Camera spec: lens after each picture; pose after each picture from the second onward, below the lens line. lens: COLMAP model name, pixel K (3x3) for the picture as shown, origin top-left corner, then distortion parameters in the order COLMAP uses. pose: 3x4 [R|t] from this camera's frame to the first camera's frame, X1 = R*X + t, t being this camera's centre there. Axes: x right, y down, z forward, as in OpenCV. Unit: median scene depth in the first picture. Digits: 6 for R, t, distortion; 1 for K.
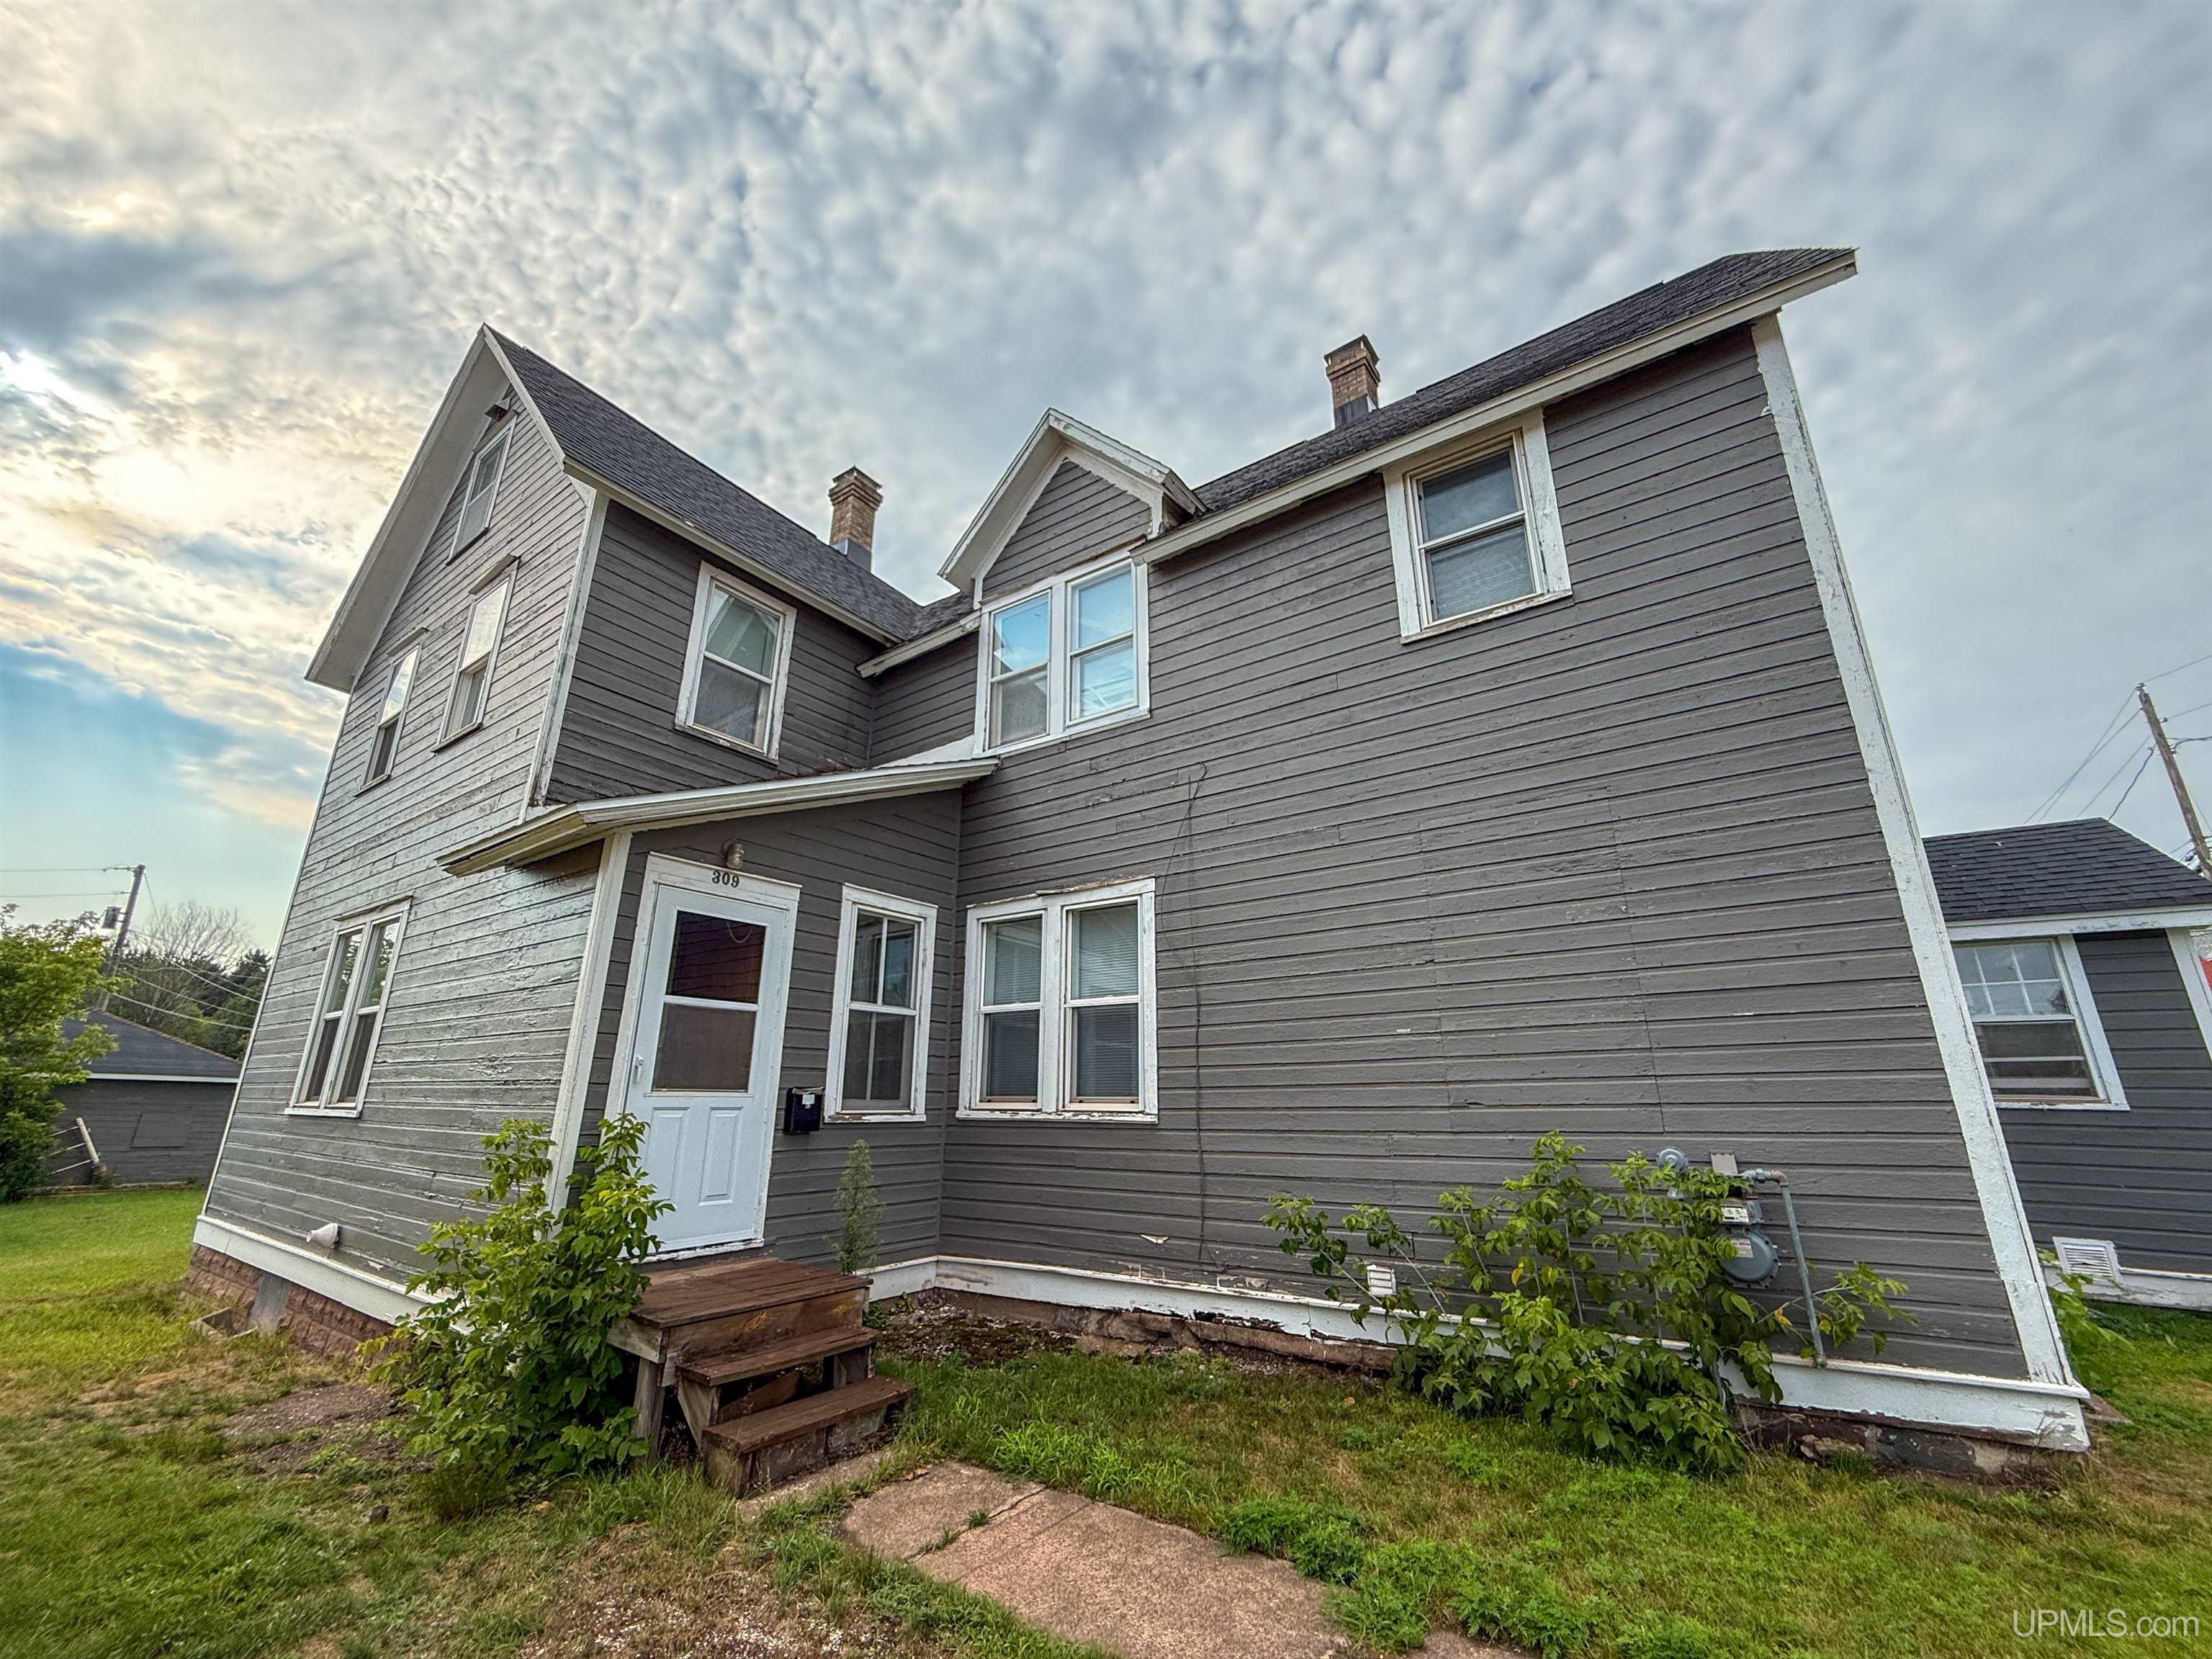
lens RADIAL K [[872.7, 0, 1106.9], [0, 872.7, 841.2], [0, 0, 1]] dist [-0.006773, 0.001661]
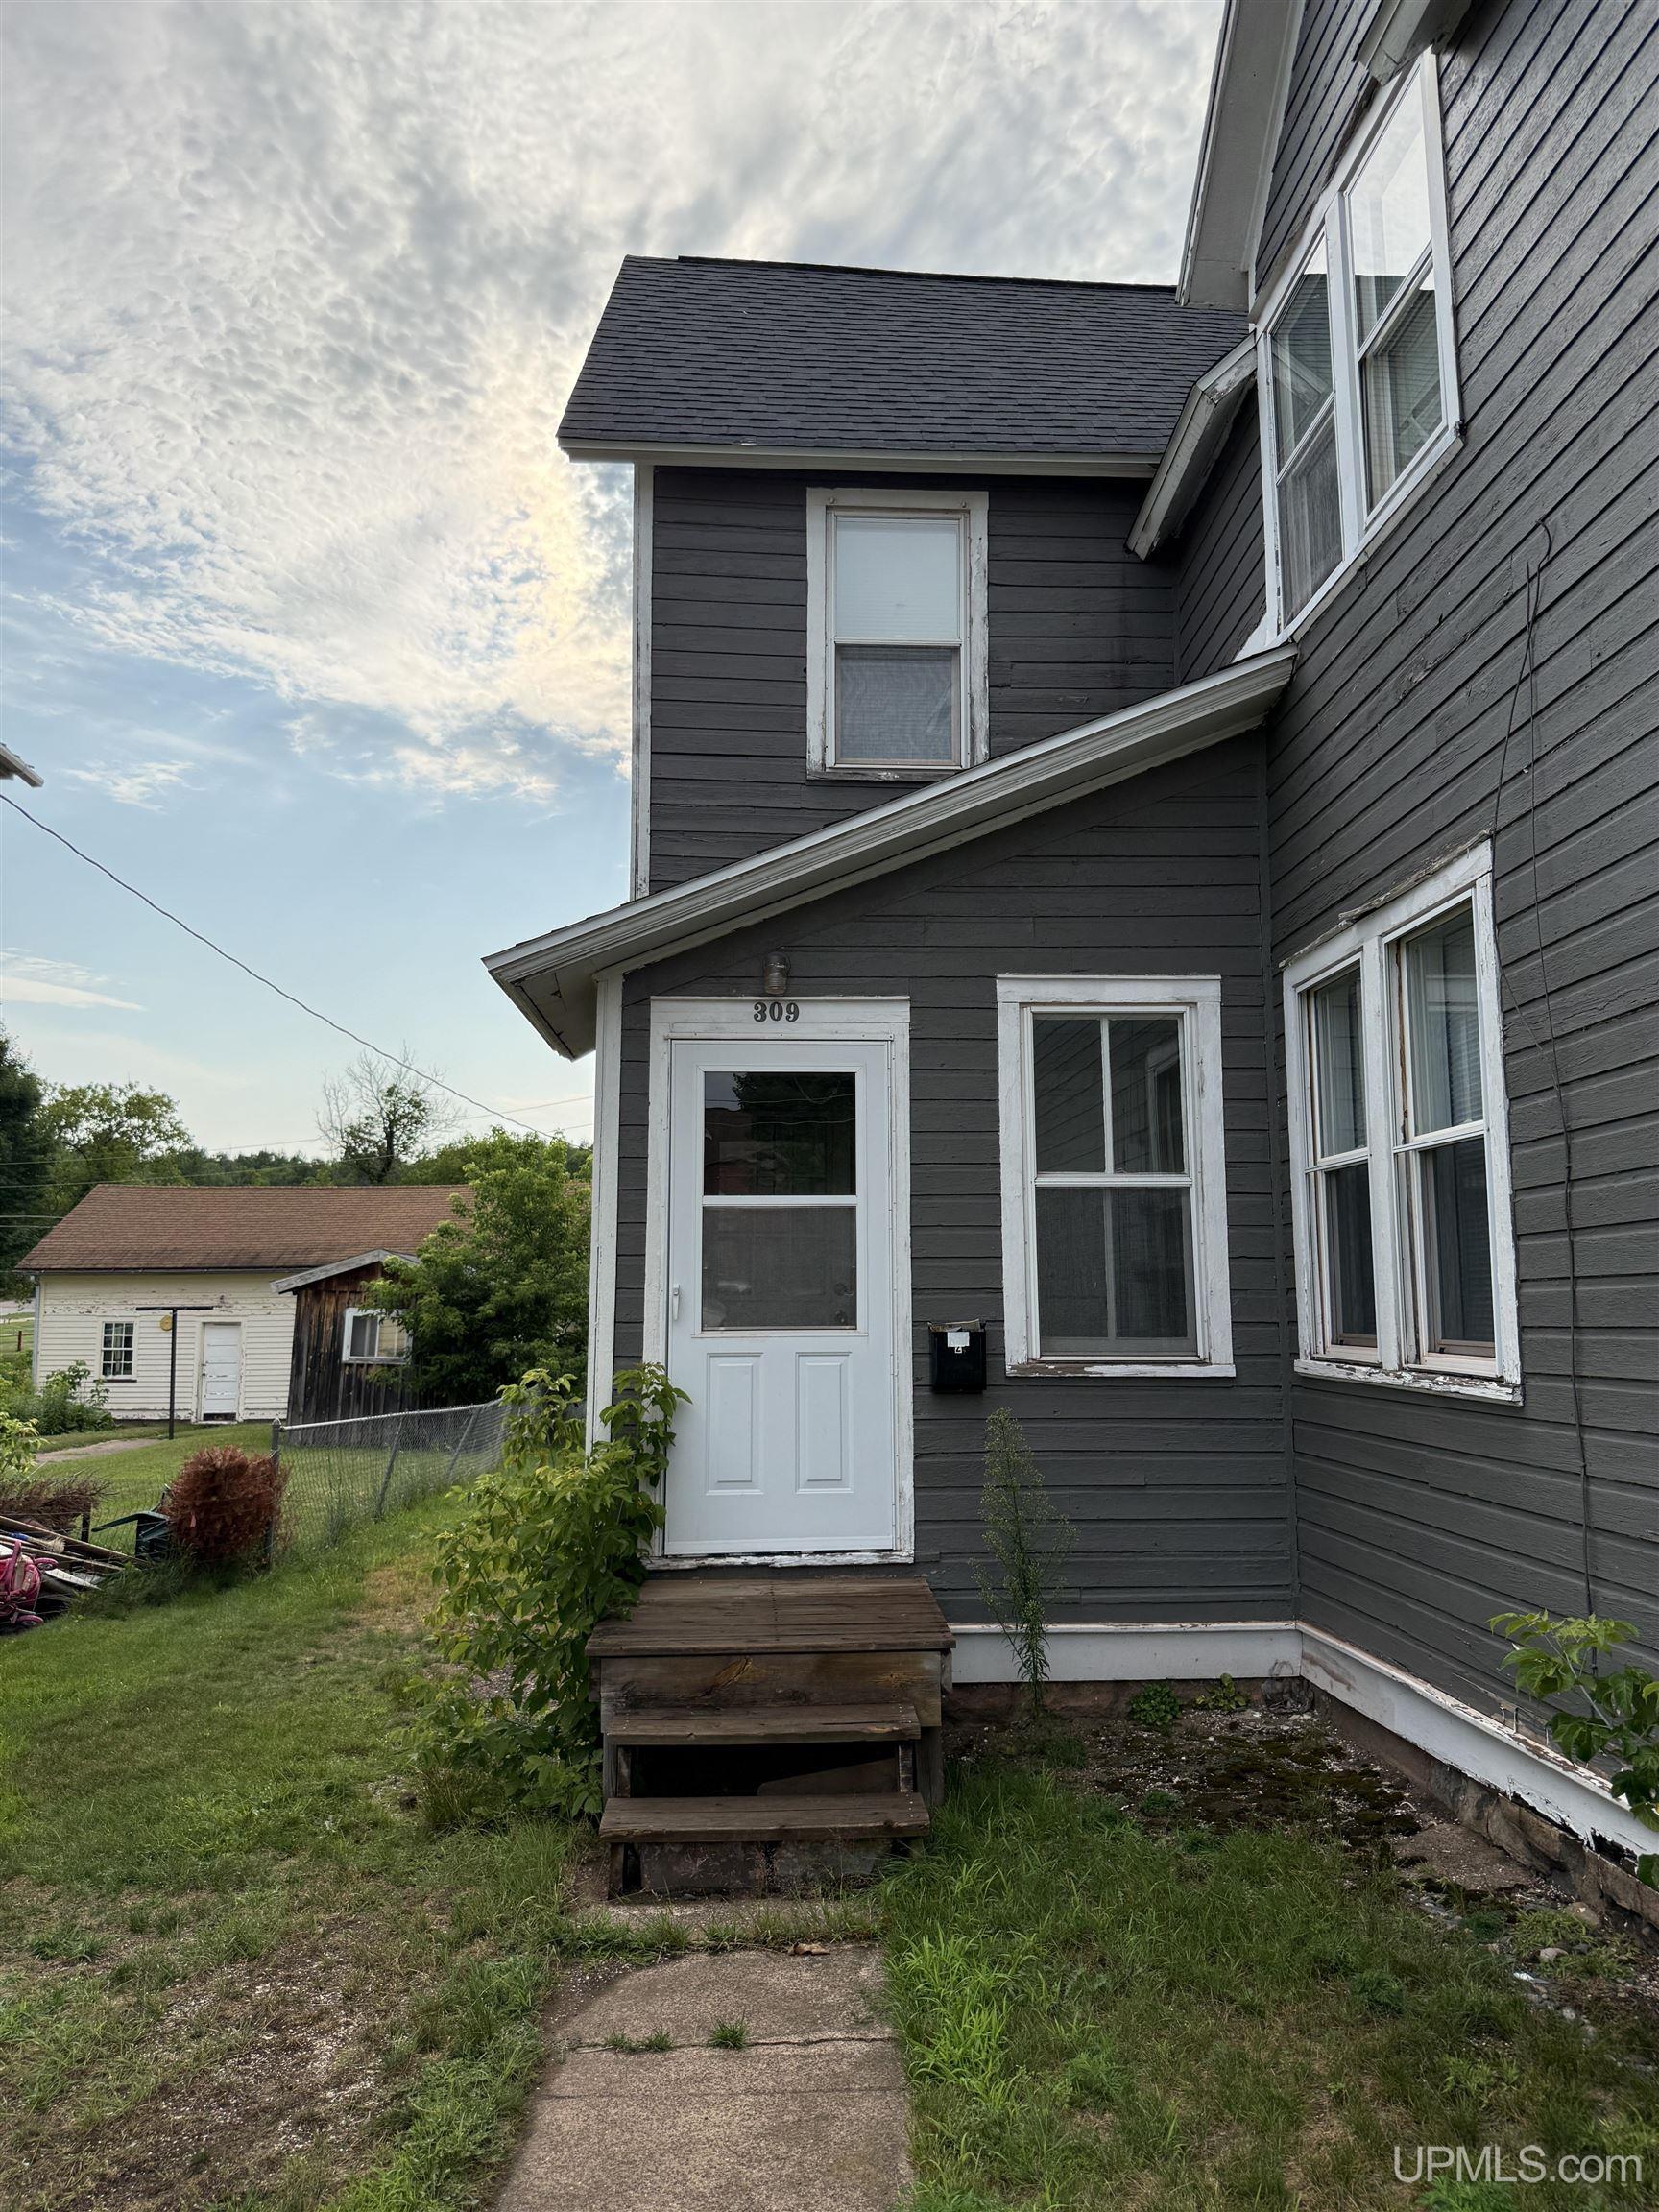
lens RADIAL K [[1572.0, 0, 832.5], [0, 1572.0, 1094.4], [0, 0, 1]] dist [0.033388, -0.036088]
pose [[0.618275, -0.106925, -0.778655, 0.490530], [0.234059, 0.970802, 0.052539, 0.052203], [0.750302, -0.214735, 0.625249, 0.289527]]
